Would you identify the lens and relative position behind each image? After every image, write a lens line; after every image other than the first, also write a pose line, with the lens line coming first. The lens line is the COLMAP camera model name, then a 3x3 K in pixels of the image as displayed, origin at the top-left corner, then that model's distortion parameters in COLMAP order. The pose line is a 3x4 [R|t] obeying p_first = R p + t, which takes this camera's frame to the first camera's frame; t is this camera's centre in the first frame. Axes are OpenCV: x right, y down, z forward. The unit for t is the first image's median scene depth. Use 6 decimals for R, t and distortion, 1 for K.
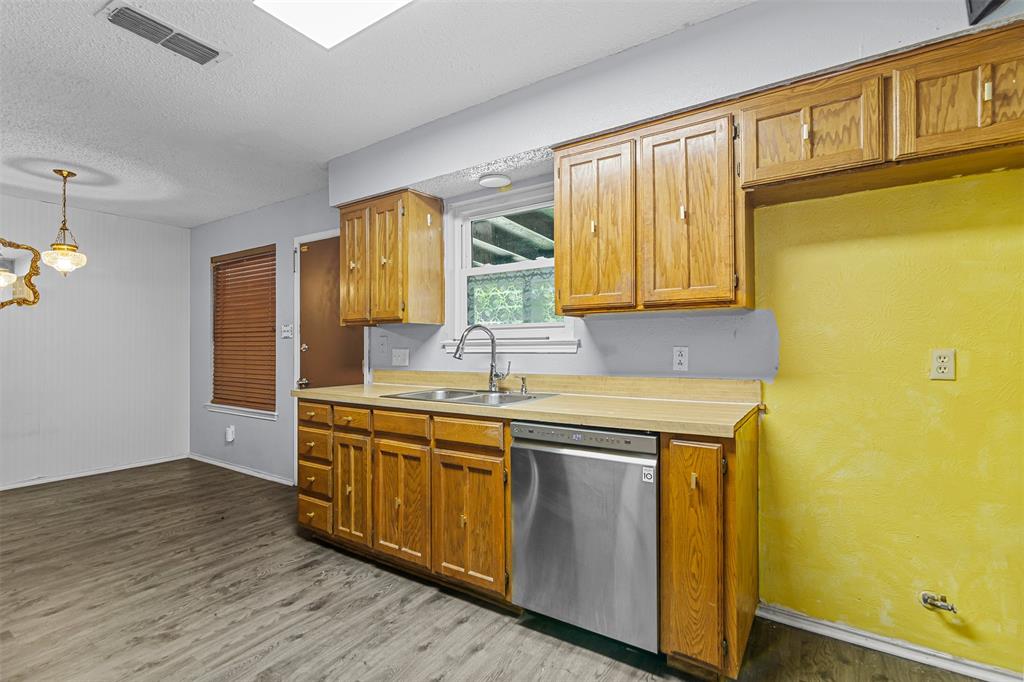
lens RADIAL K [[473.5, 0, 514.7], [0, 473.5, 339.4], [0, 0, 1]] dist [-0.005562, 0.001194]
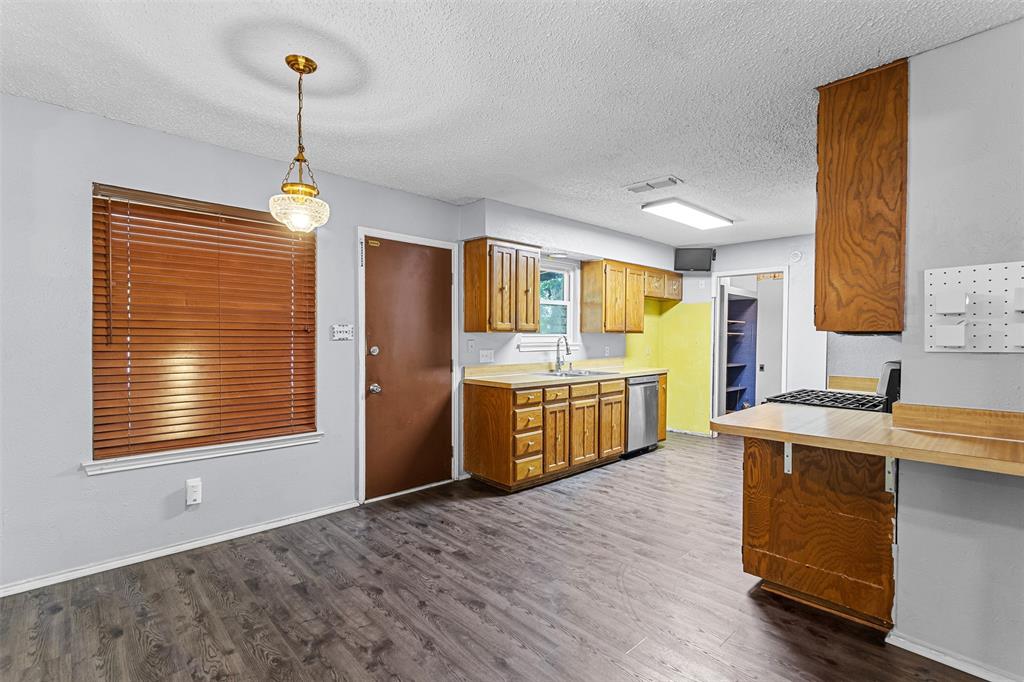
lens RADIAL K [[473.5, 0, 511.0], [0, 473.5, 350.9], [0, 0, 1]] dist [-0.005562, 0.001194]
pose [[0.233081, -0.026165, 0.972105, -1.861920], [-0.017627, 0.999360, 0.031125, -0.023596], [-0.972297, -0.024390, 0.232471, 0.760153]]
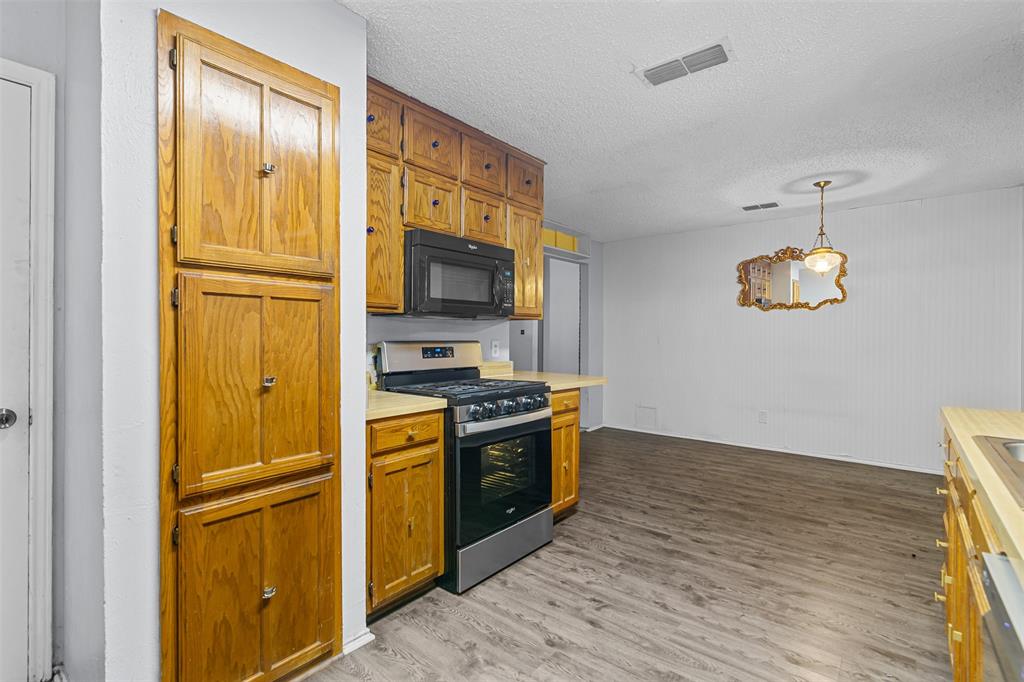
lens RADIAL K [[473.5, 0, 509.0], [0, 473.5, 335.8], [0, 0, 1]] dist [-0.005562, 0.001194]
pose [[-0.110713, 0.004112, -0.993844, 0.301037], [0.003651, 0.999986, 0.003731, -0.000387], [0.993846, -0.003216, -0.110727, 0.488333]]
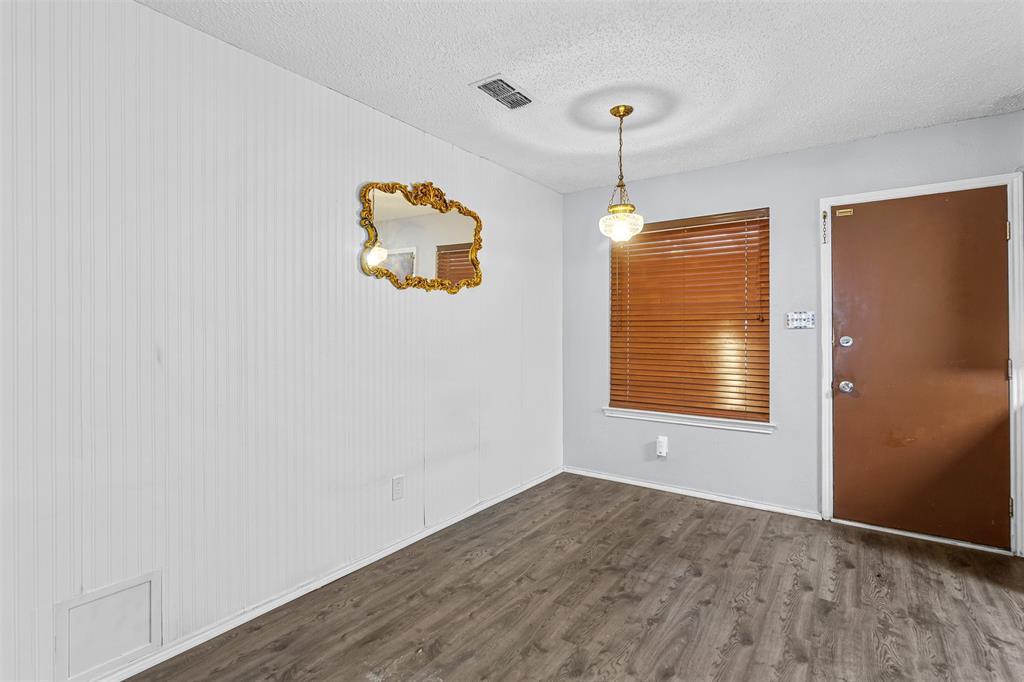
lens RADIAL K [[473.5, 0, 494.0], [0, 473.5, 336.8], [0, 0, 1]] dist [-0.005562, 0.001194]
pose [[0.998616, 0.000376, -0.052583, -1.410566], [0.000977, 0.999669, 0.025715, -0.015834], [0.052575, -0.025731, 0.998285, 0.293163]]
